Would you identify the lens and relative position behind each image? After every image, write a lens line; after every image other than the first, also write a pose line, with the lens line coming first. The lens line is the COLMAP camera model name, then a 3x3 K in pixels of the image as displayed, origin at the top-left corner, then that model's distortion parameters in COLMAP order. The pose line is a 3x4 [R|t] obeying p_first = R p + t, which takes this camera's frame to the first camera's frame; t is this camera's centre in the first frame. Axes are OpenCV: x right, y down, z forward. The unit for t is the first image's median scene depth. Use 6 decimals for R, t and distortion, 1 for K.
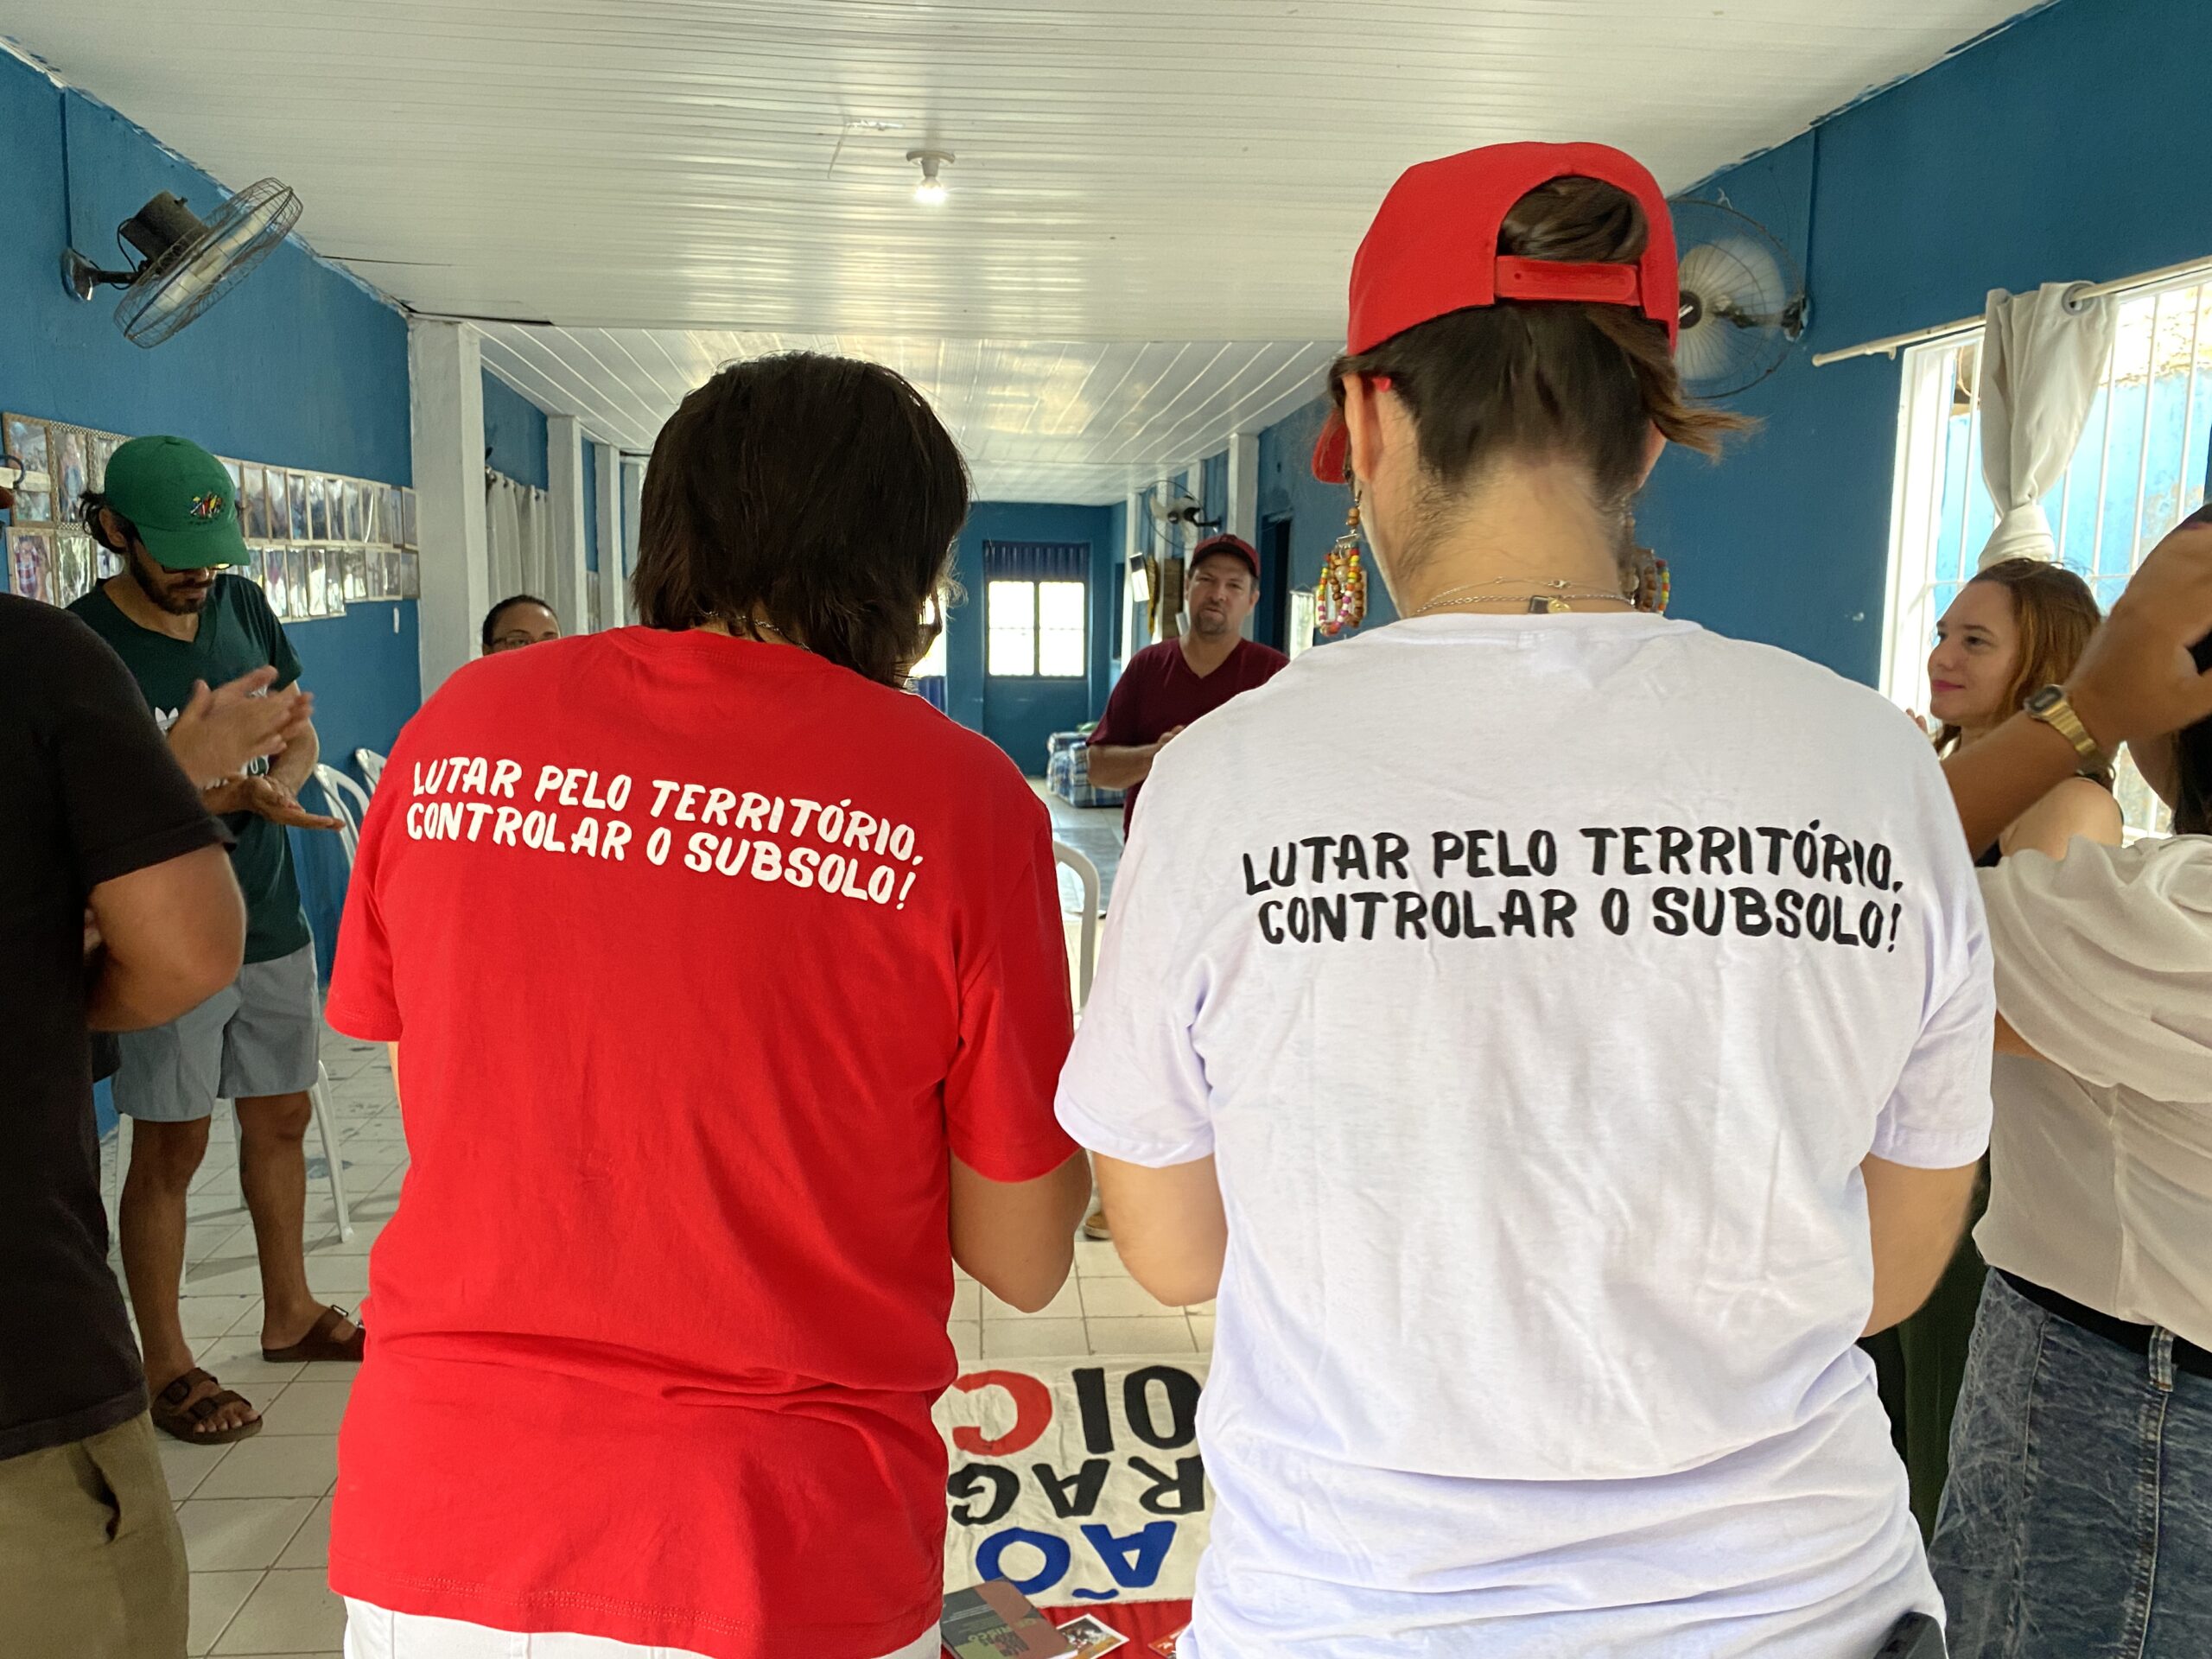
lens RADIAL K [[1694.3, 0, 1112.6], [0, 1694.3, 828.8], [0, 0, 1]] dist [0.021598, -0.017231]
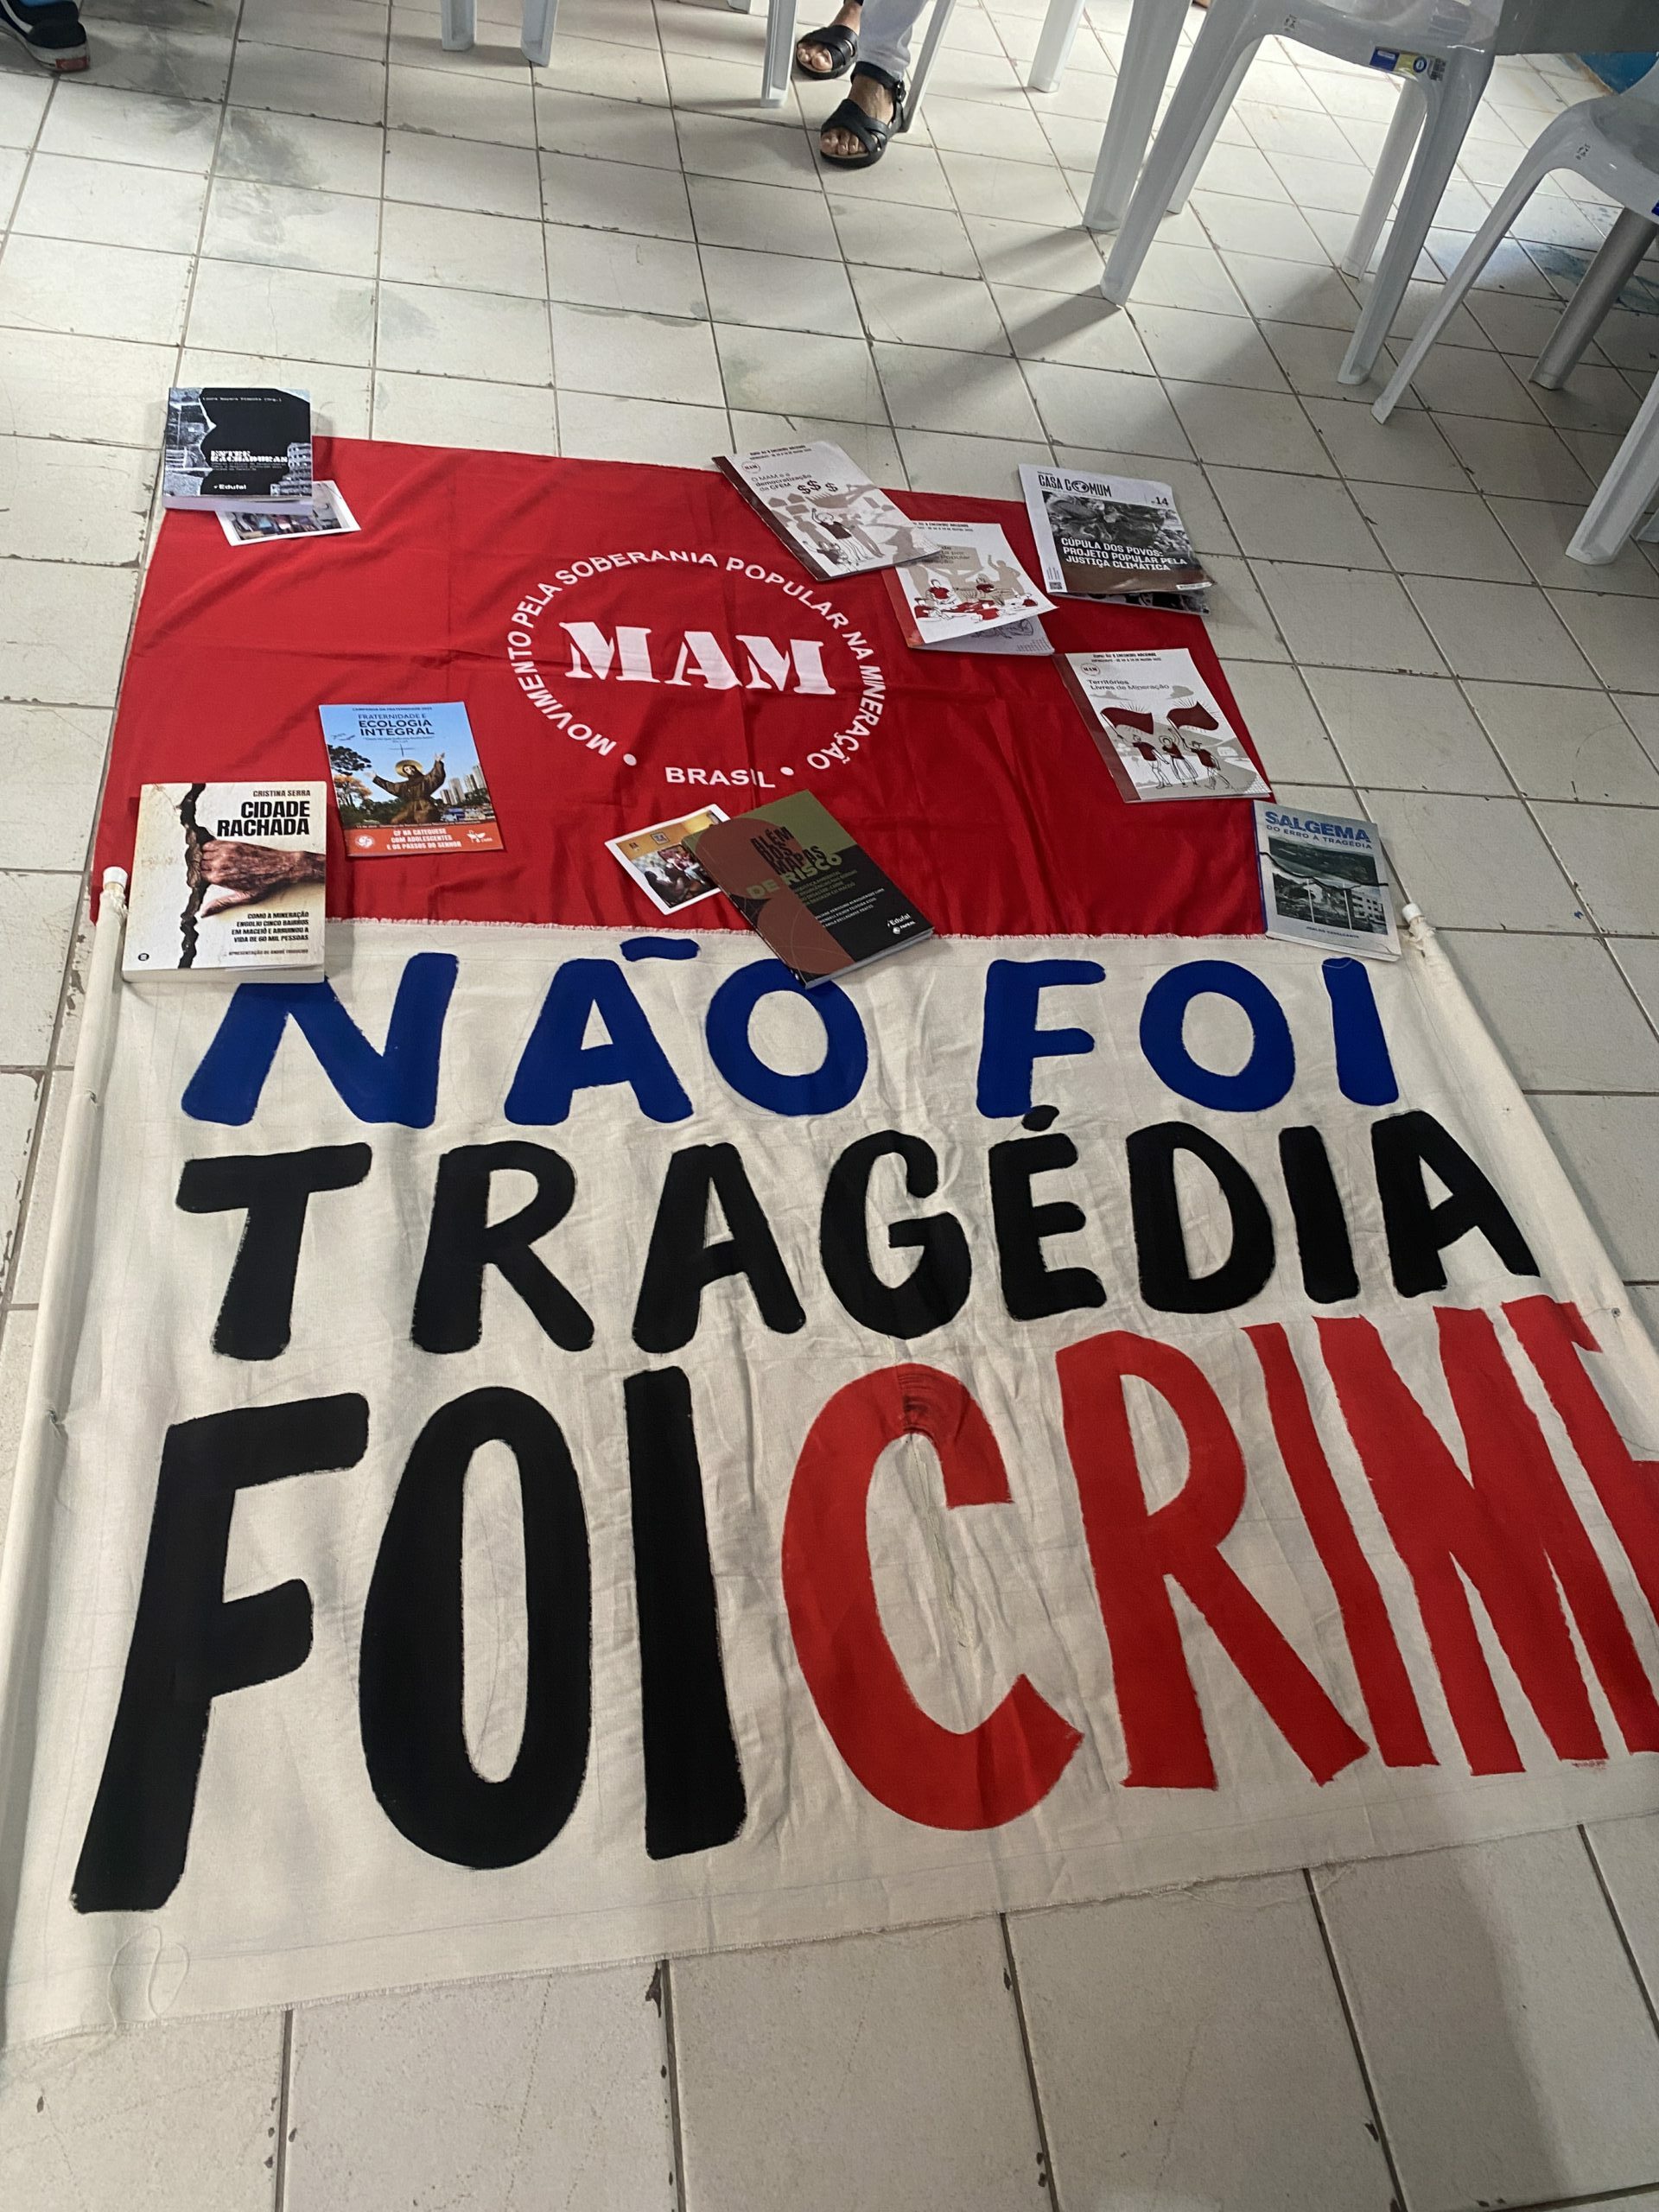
lens RADIAL K [[1694.3, 0, 826.3], [0, 1694.3, 1113.2], [0, 0, 1]] dist [0.021598, -0.017231]
pose [[-0.976163, -0.073145, -0.204344, 0.044985], [-0.212995, 0.503781, 0.837161, -0.034589], [0.041710, 0.860729, -0.507351, 1.206350]]
